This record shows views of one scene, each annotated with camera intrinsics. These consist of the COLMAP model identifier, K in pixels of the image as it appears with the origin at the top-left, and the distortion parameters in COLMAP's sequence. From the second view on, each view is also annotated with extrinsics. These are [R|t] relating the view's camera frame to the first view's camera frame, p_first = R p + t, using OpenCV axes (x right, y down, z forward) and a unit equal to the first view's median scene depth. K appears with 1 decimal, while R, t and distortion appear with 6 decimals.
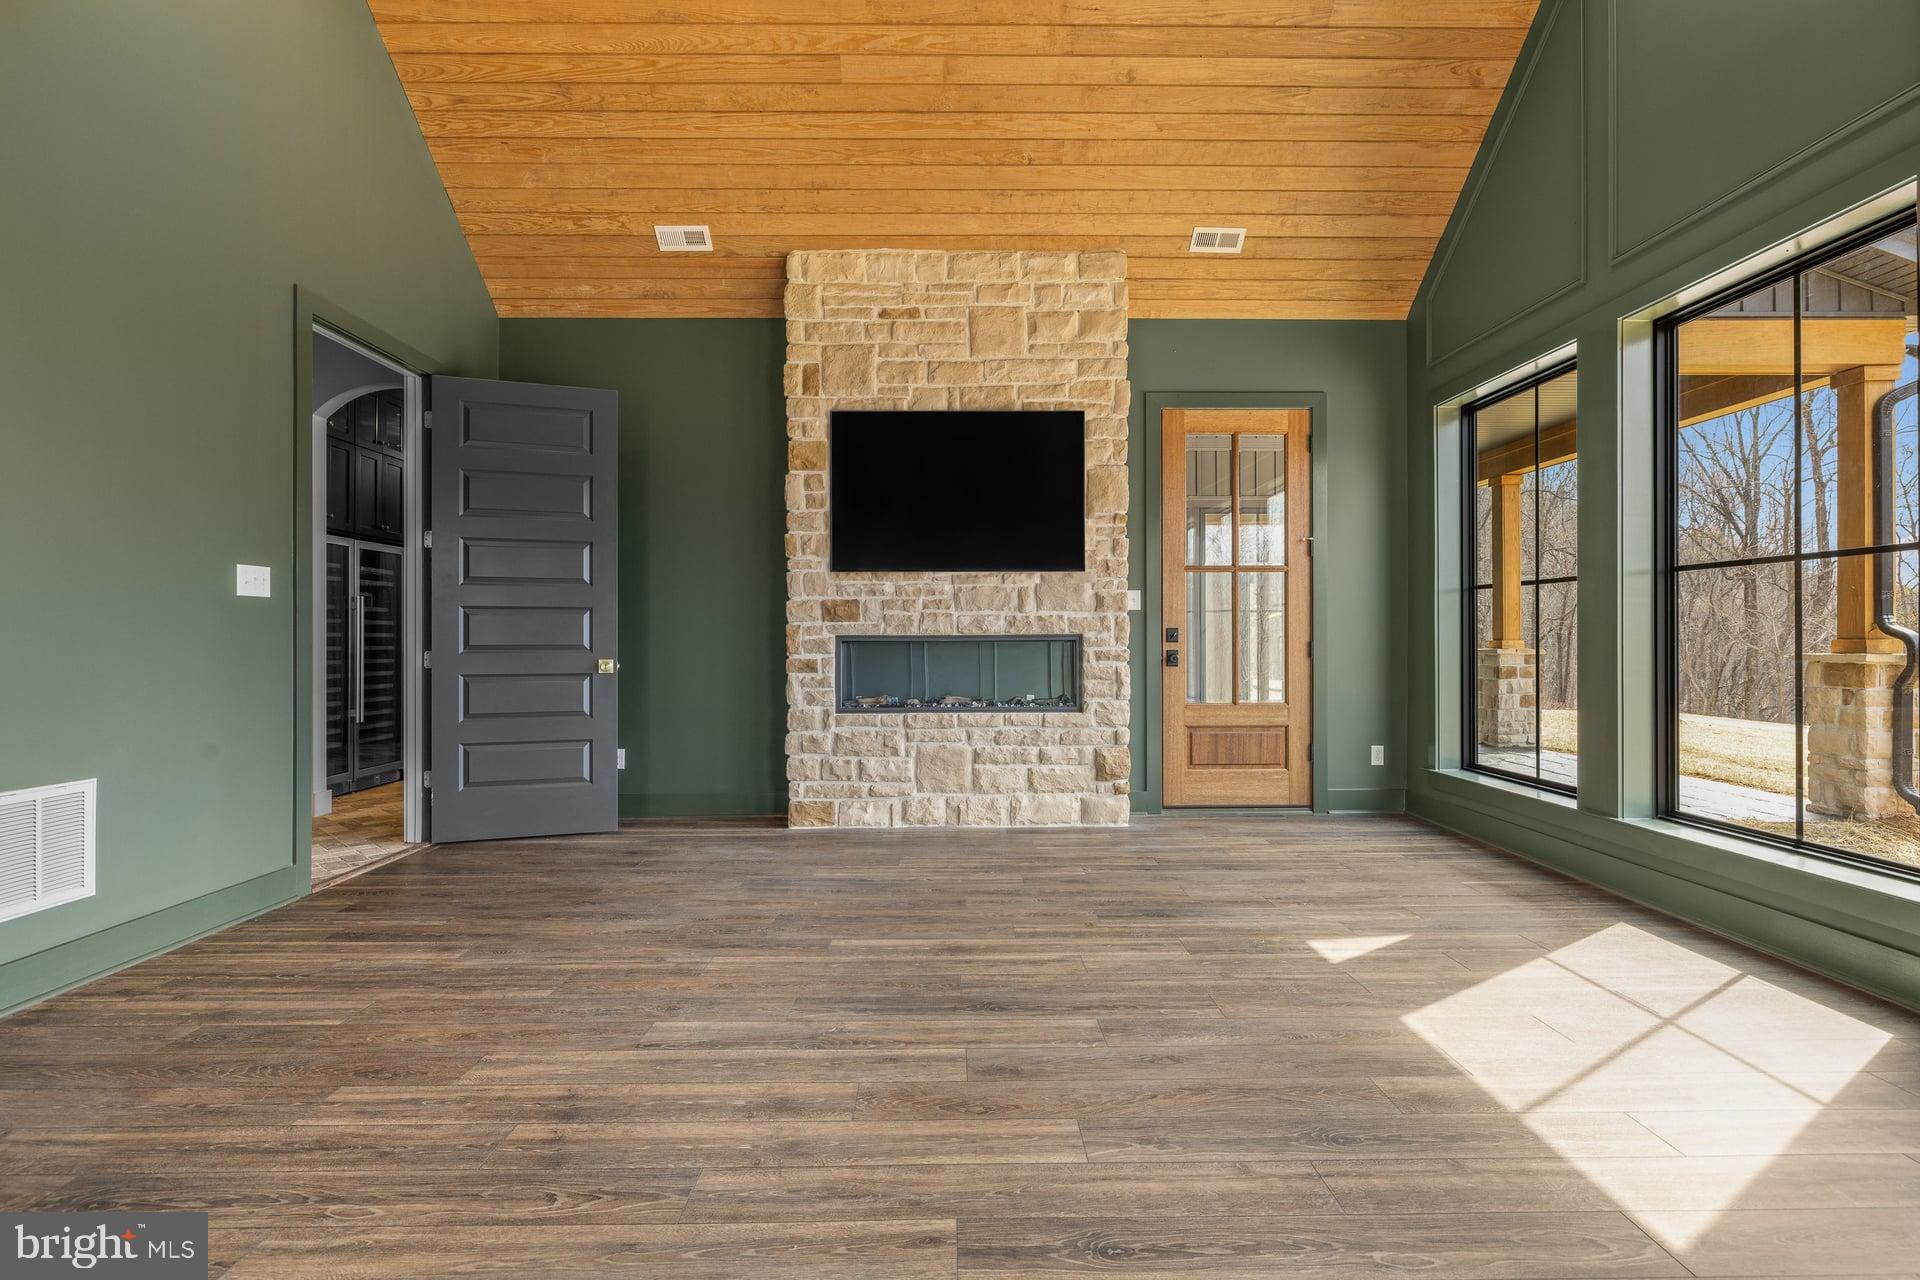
lens RADIAL K [[924.0, 0, 952.0], [0, 924.0, 640.4], [0, 0, 1]] dist [-0.003376, 0.002153]
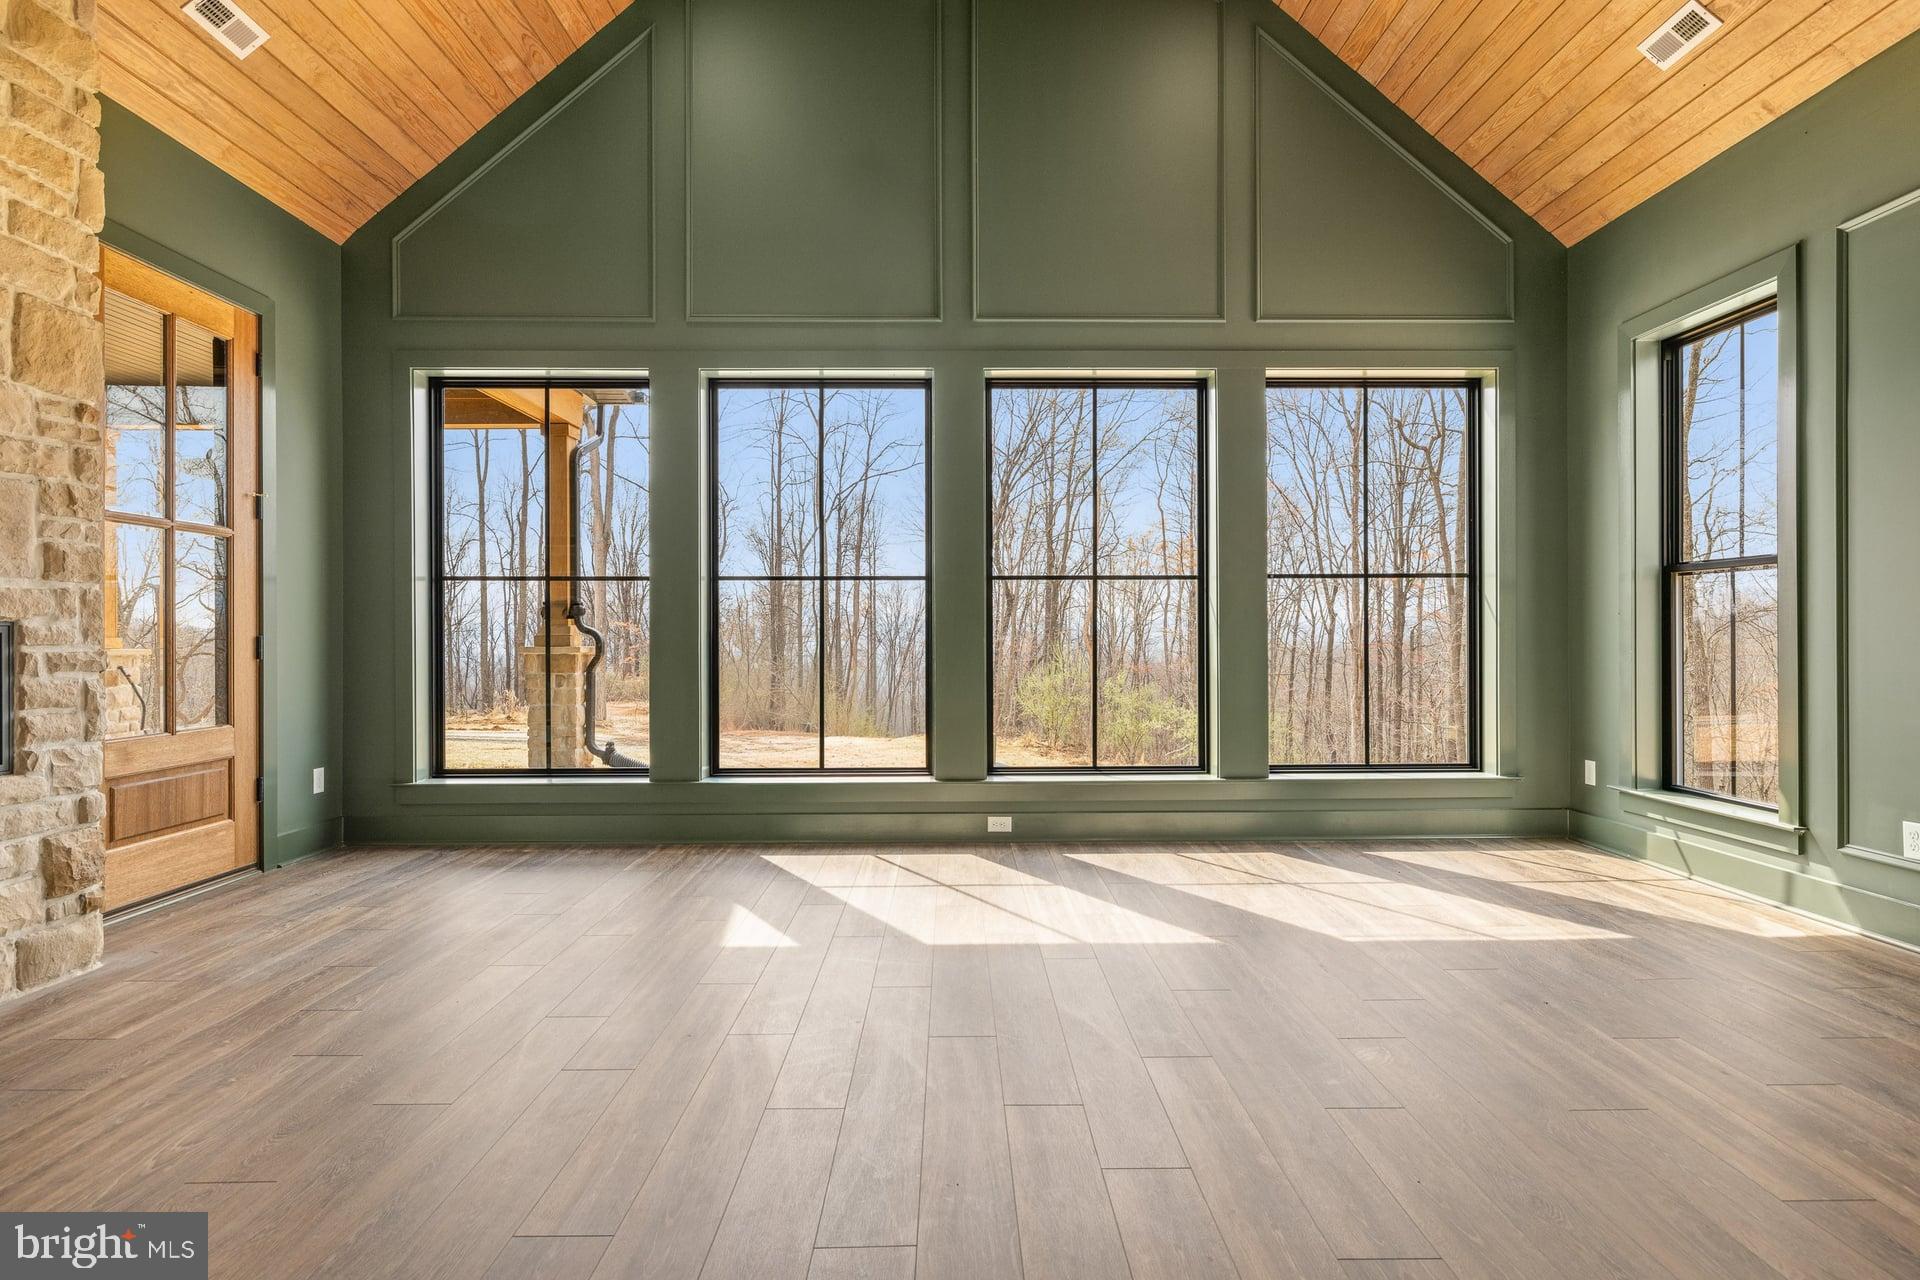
lens RADIAL K [[981.0, 0, 966.6], [0, 981.0, 641.0], [0, 0, 1]] dist [-0.001014, 0.000588]
pose [[-0.014424, -0.002893, 0.999892, -0.421926], [0.003480, 0.999990, 0.002943, 0.004533], [-0.999890, 0.003522, -0.014413, 0.492689]]
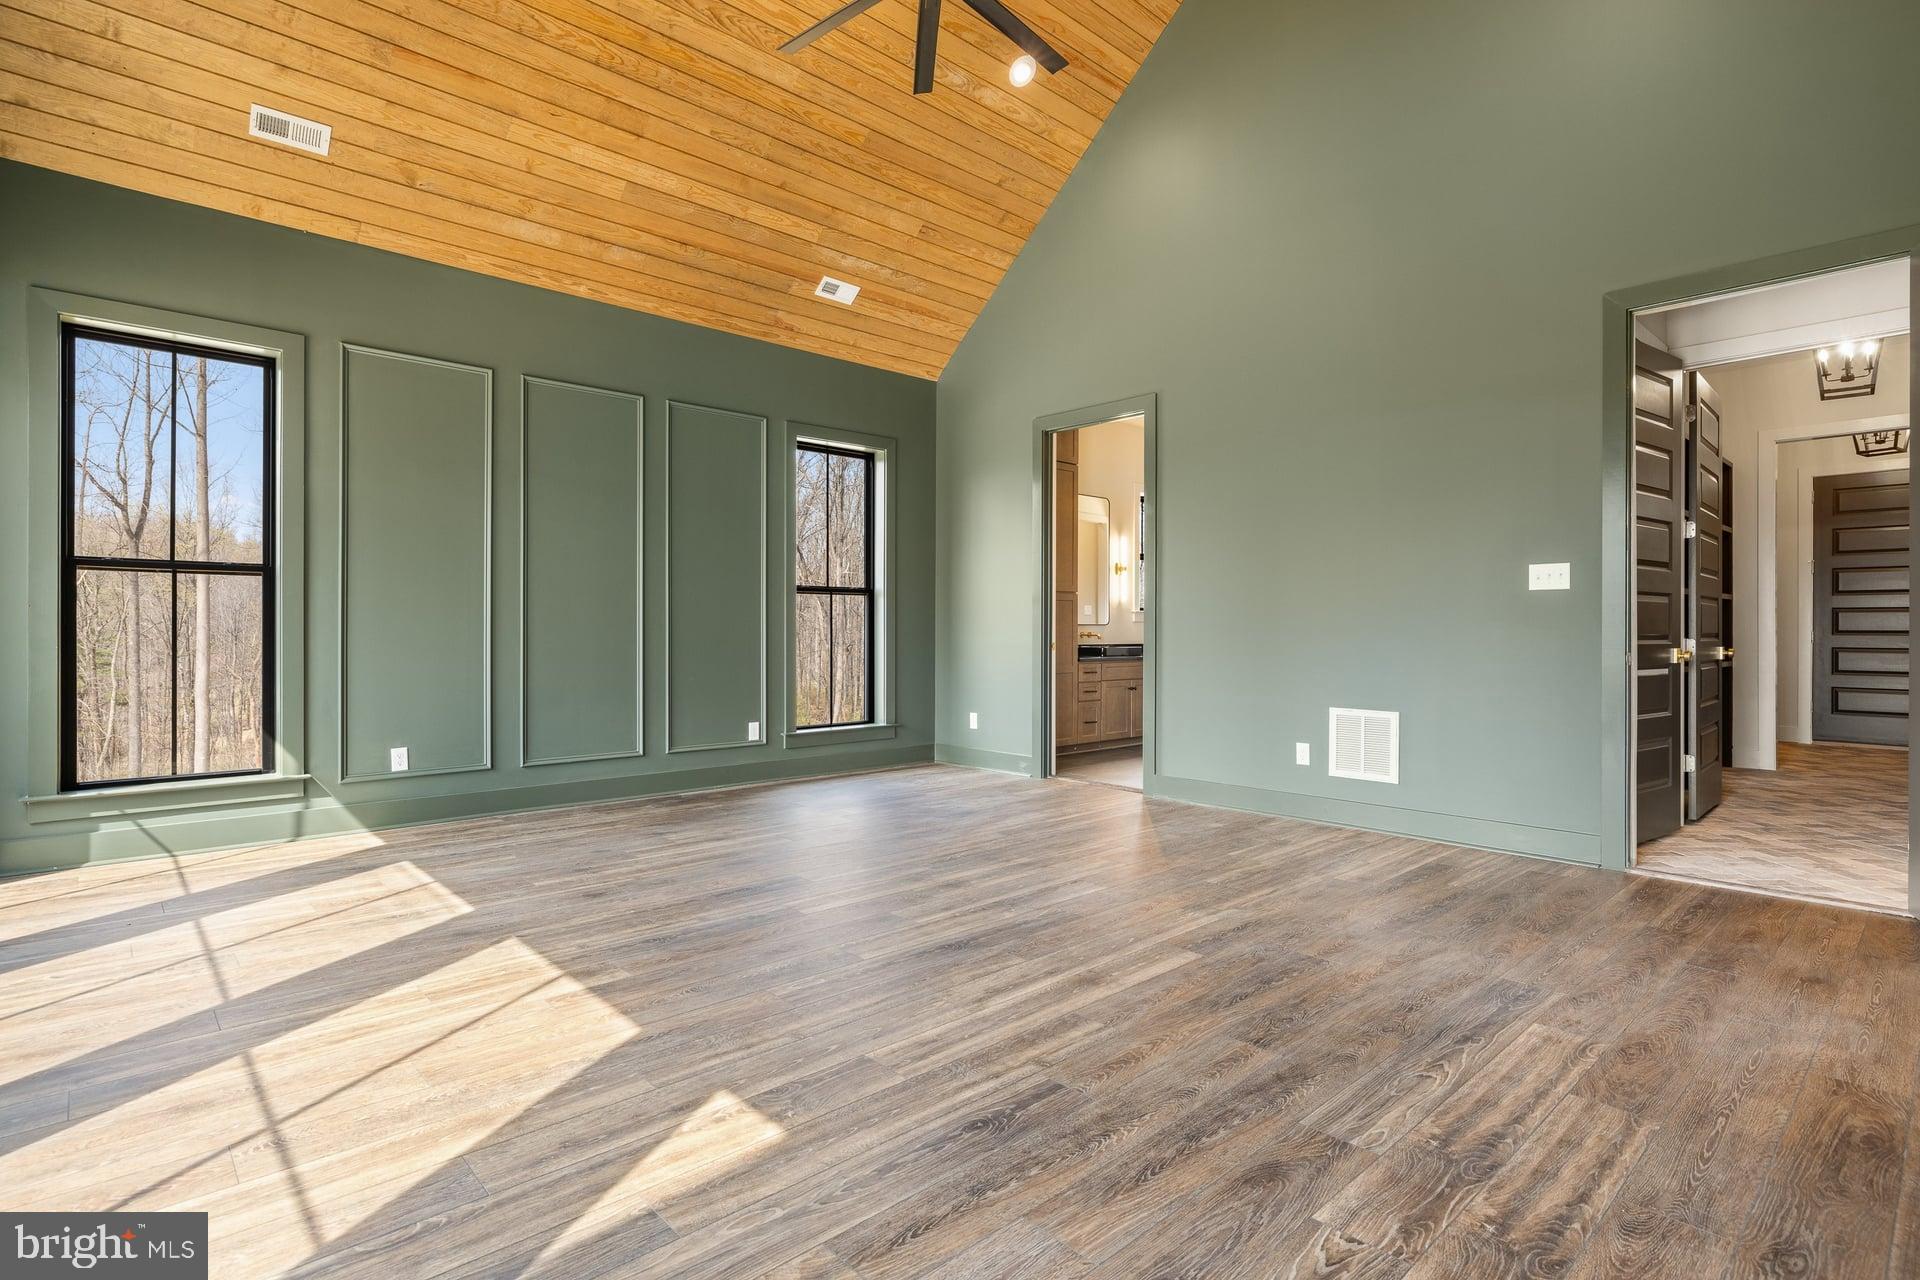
lens RADIAL K [[924.0, 0, 971.0], [0, 924.0, 630.9], [0, 0, 1]] dist [-0.003376, 0.002153]
pose [[-0.727611, 0.001042, -0.685989, 0.424549], [-0.000979, 0.999996, 0.002557, 0.001640], [0.685989, 0.002532, -0.727607, 0.967710]]
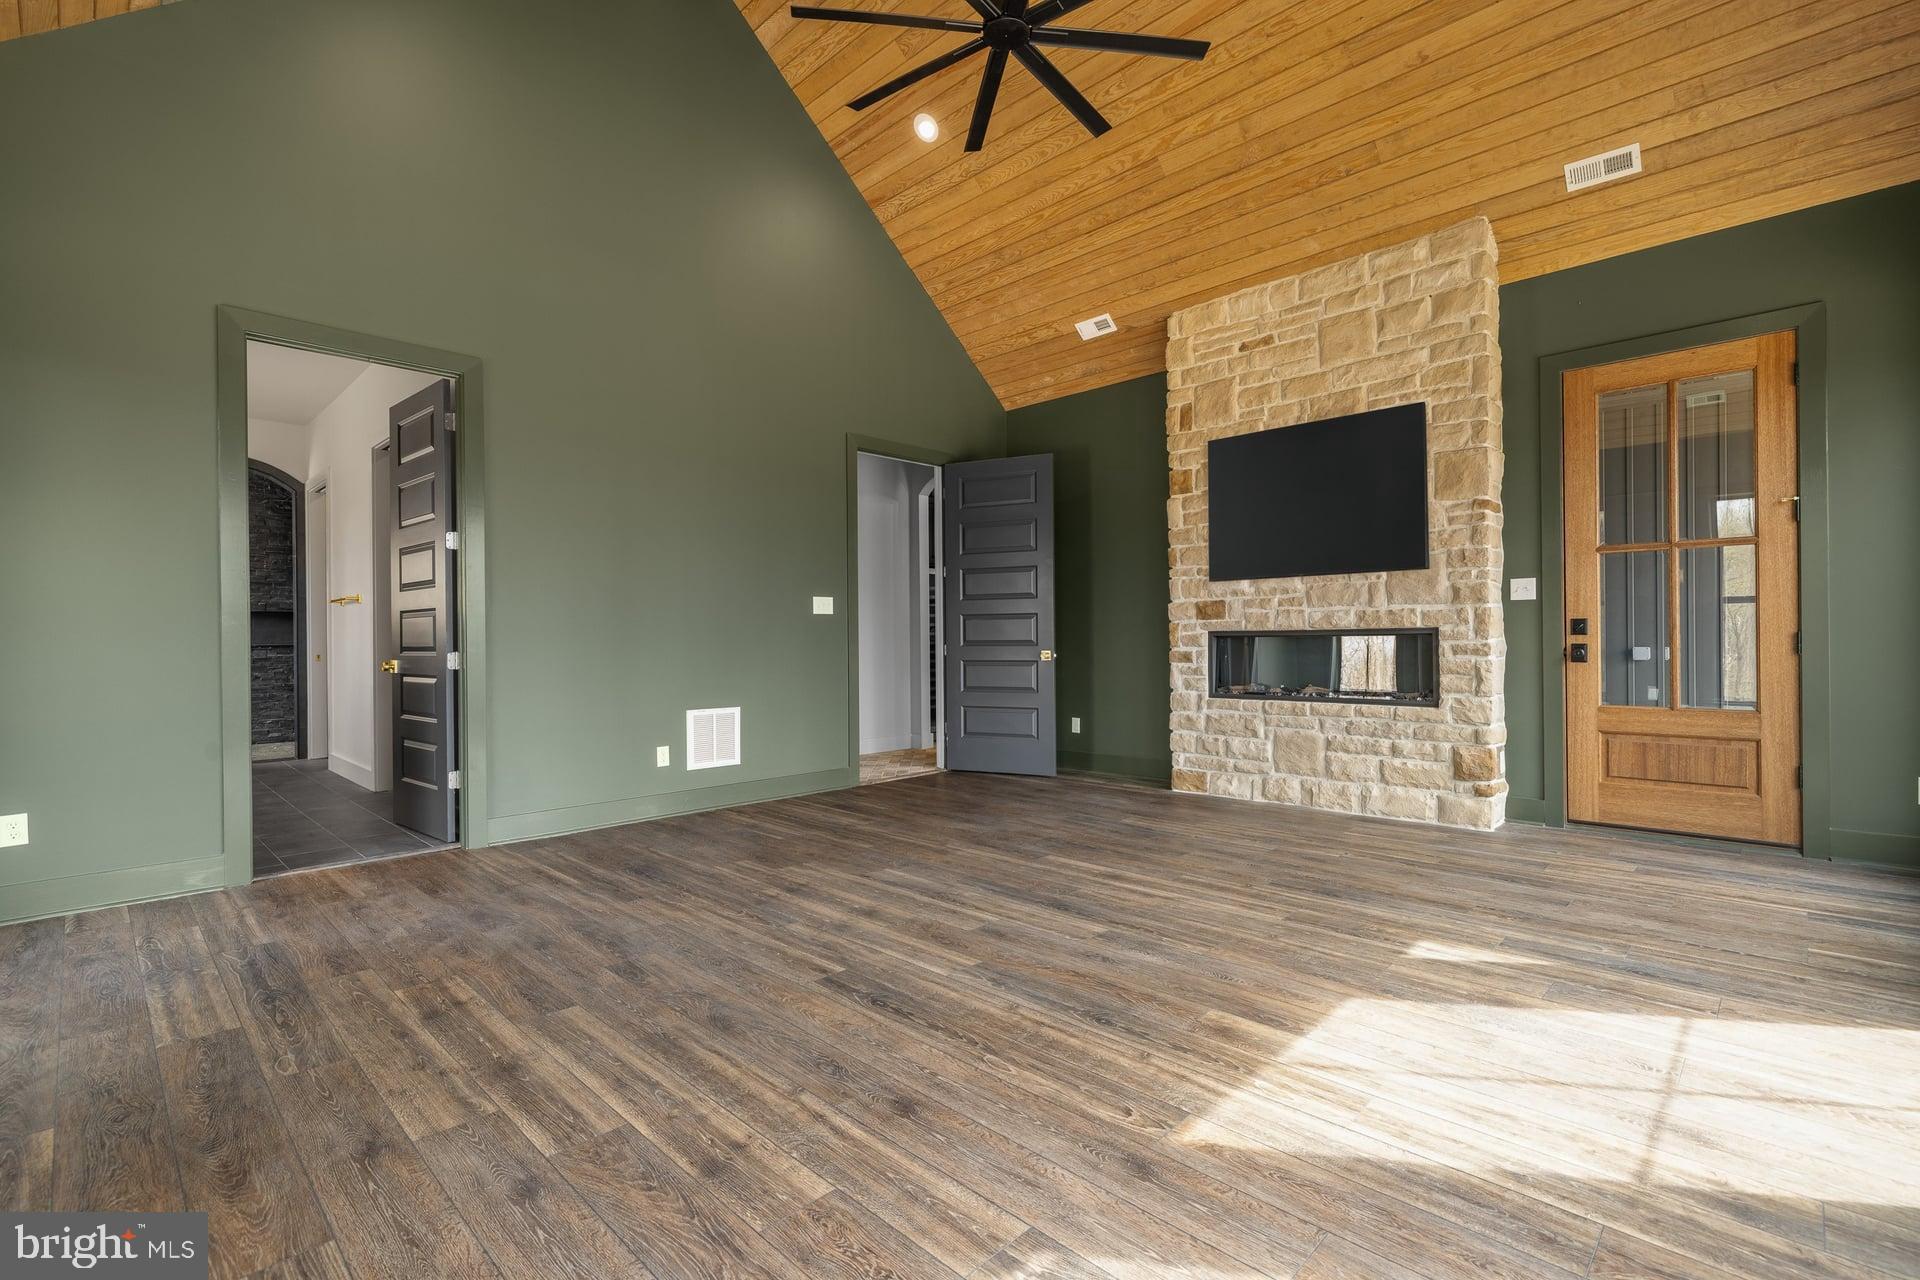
lens RADIAL K [[858.2, 0, 949.2], [0, 858.2, 640.9], [0, 0, 1]] dist [-0.003019, 0.000480]
pose [[0.702227, -0.002386, -0.711949, 0.432330], [0.007701, 0.999961, 0.004244, -0.000238], [0.711911, -0.008463, 0.702218, 0.000685]]
